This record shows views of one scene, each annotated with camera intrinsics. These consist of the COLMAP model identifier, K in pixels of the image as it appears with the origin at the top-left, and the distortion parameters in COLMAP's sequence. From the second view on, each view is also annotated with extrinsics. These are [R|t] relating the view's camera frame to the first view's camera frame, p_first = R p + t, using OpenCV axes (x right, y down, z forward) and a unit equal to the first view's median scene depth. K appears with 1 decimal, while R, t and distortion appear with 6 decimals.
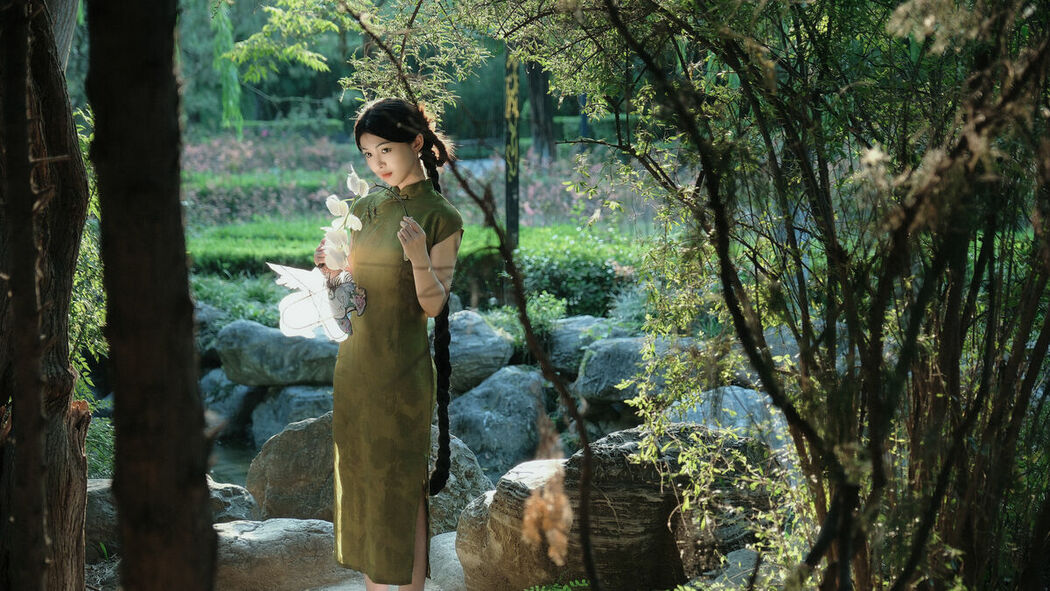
lens RADIAL K [[2571.1, 0, 522.5], [0, 2571.1, 295.4], [0, 0, 1]] dist [0.171194, 0.000000]
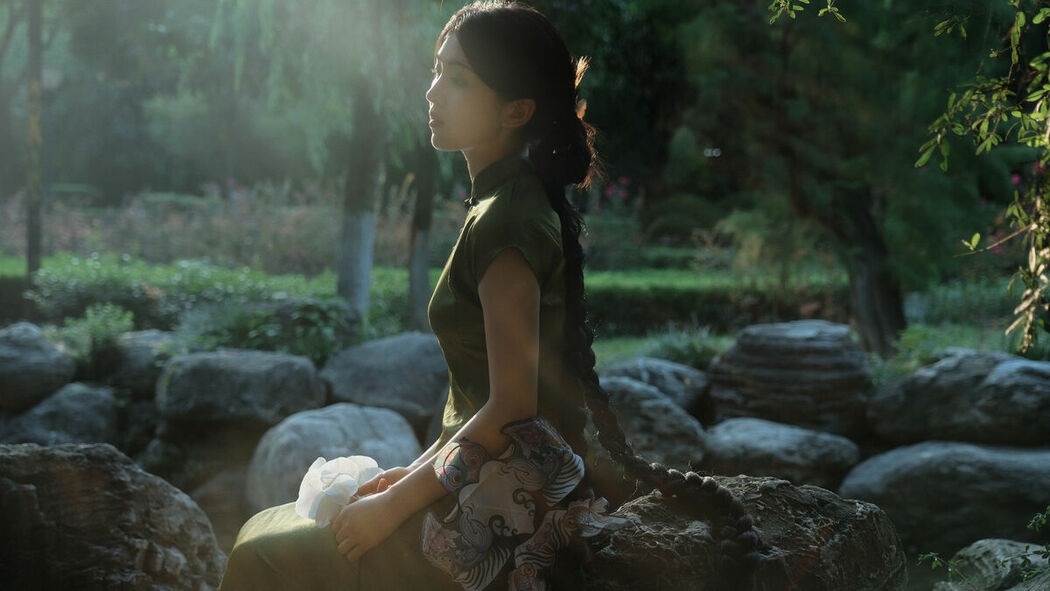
lens RADIAL K [[1711.1, 0, 524.9], [0, 1711.1, 298.6], [0, 0, 1]] dist [0.047448, 0.000000]
pose [[0.944371, 0.016337, 0.328475, -0.103408], [-0.009257, 0.999690, -0.023104, 0.017702], [-0.328751, 0.018778, 0.944230, 0.663532]]
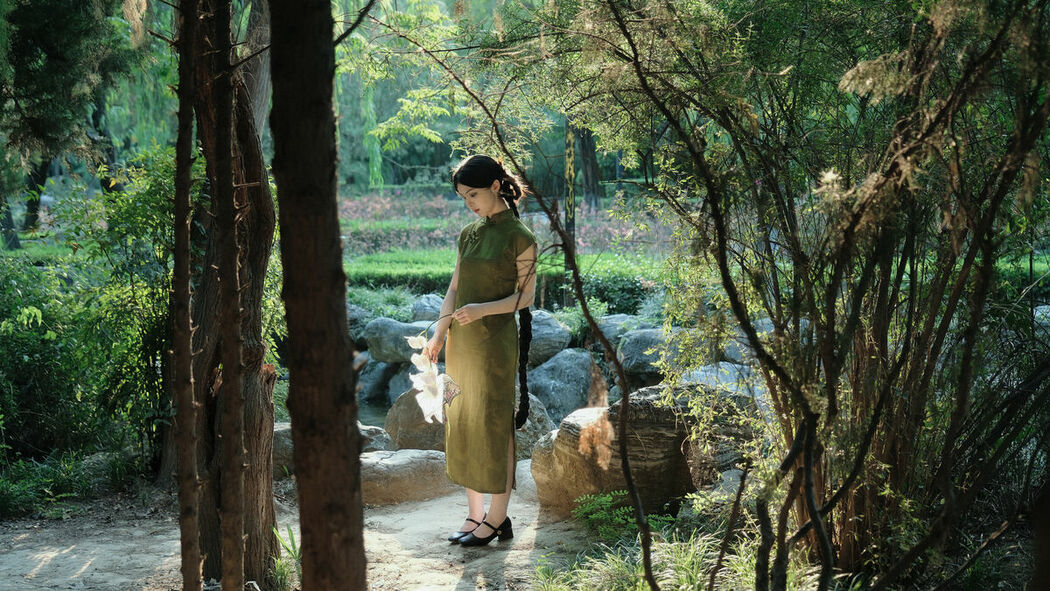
lens RADIAL K [[1783.7, 0, 528.4], [0, 1783.7, 295.3], [0, 0, 1]] dist [0.029282, 0.000000]
pose [[0.999633, 0.001082, -0.027069, -0.000667], [-0.001274, 0.999974, -0.007095, 0.008943], [0.027061, 0.007127, 0.999608, 0.013355]]
